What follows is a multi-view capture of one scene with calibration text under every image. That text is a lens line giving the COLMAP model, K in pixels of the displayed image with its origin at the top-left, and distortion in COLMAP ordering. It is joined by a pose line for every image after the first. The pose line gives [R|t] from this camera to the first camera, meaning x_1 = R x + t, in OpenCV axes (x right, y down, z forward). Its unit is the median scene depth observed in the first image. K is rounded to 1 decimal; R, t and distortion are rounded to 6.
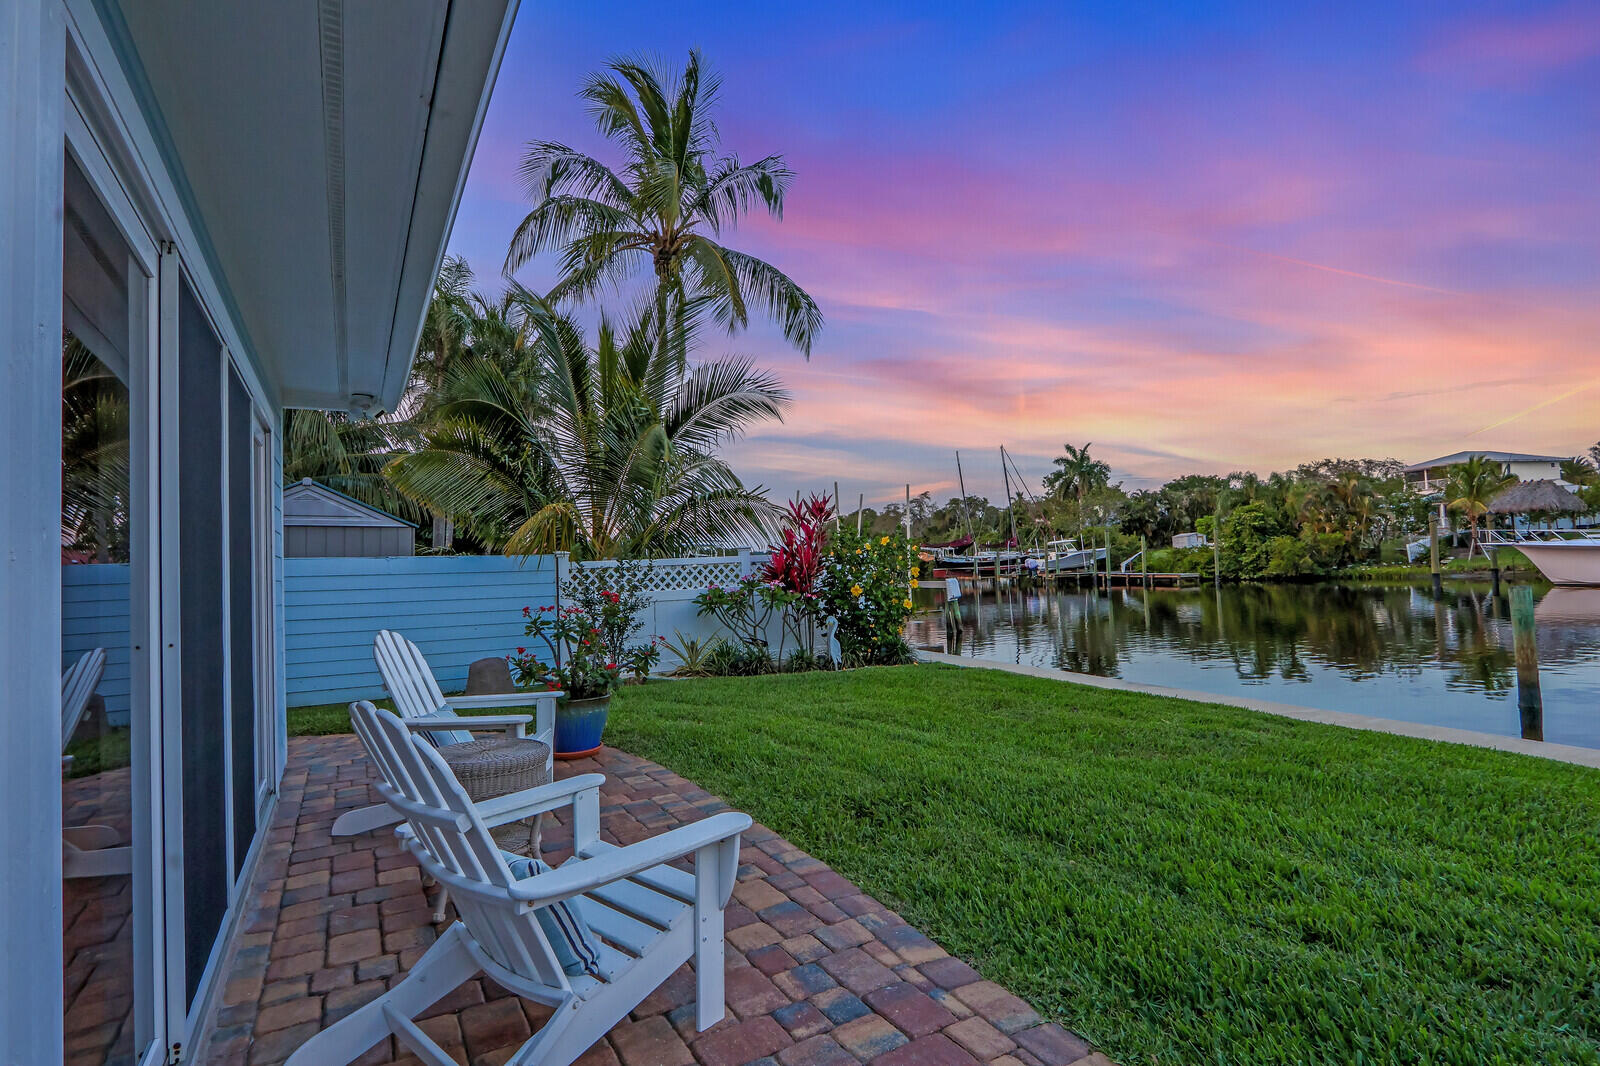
lens RADIAL K [[776.9, 0, 800.0], [0, 776.9, 533.0], [0, 0, 1]] dist [-0.001286, -0.000462]
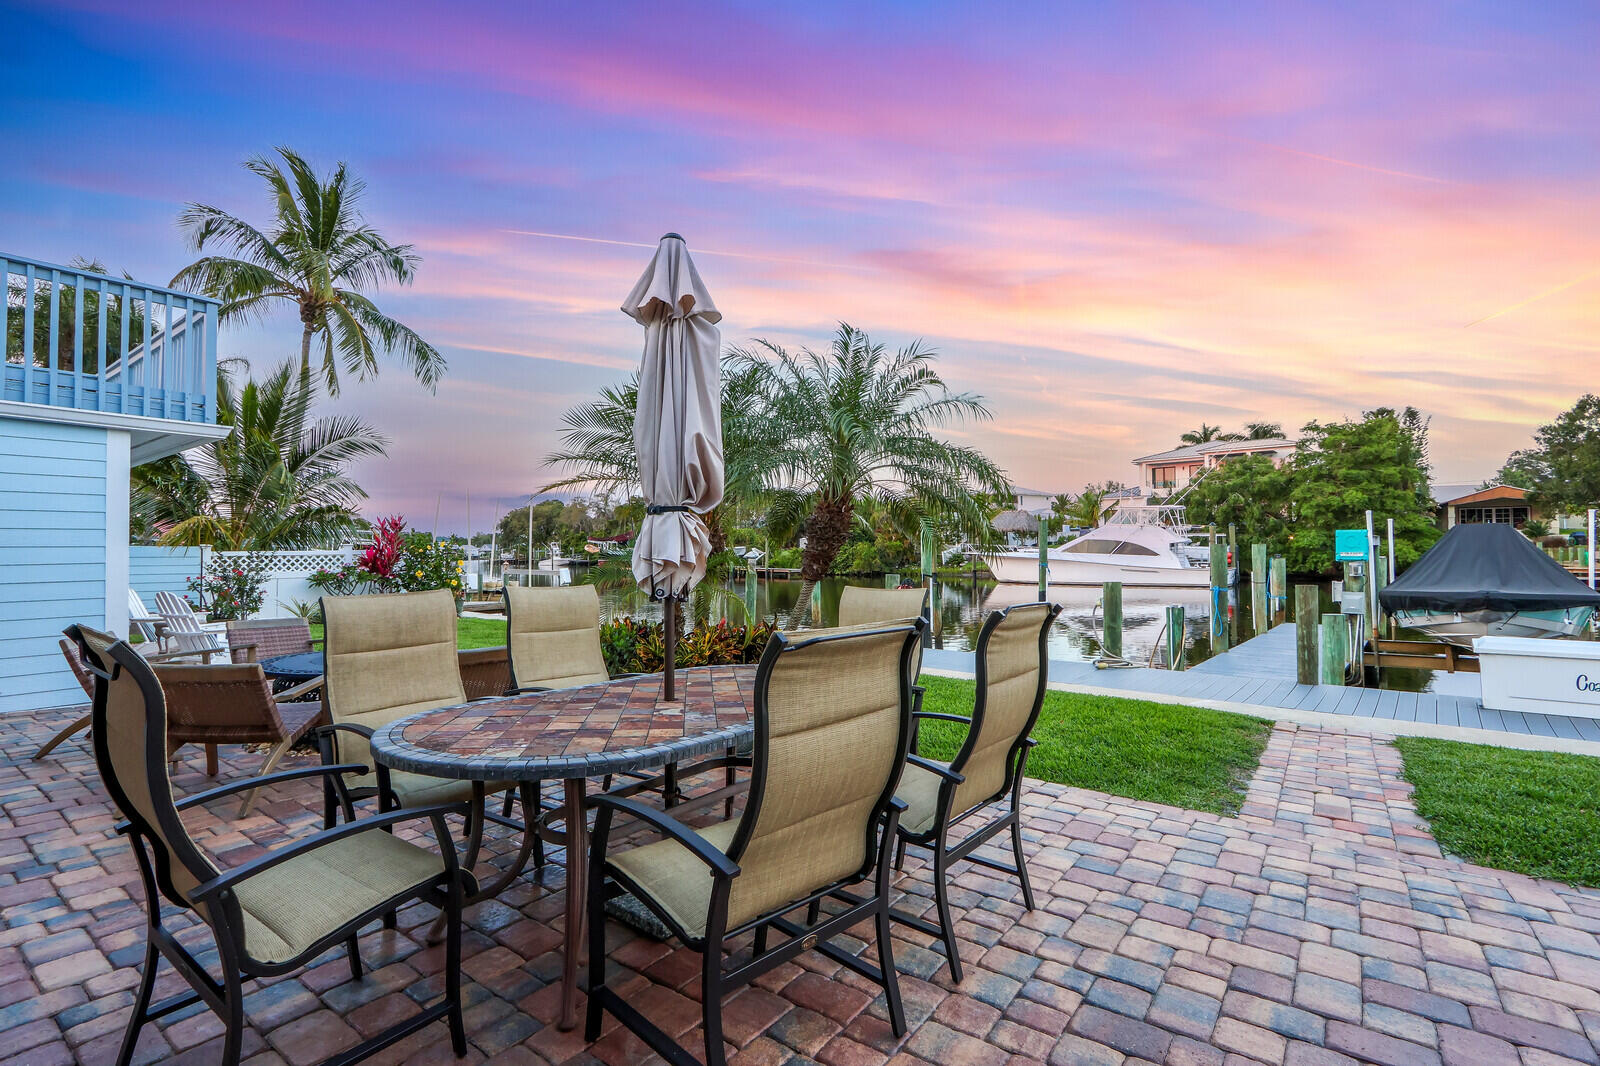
lens RADIAL K [[753.3, 0, 800.0], [0, 753.3, 533.0], [0, 0, 1]] dist [-0.010700, 0.000055]
pose [[0.925759, 0.039727, 0.376020, 0.039178], [-0.043647, 0.999045, 0.001911, -0.009317], [-0.375585, -0.018181, 0.926609, -0.142088]]
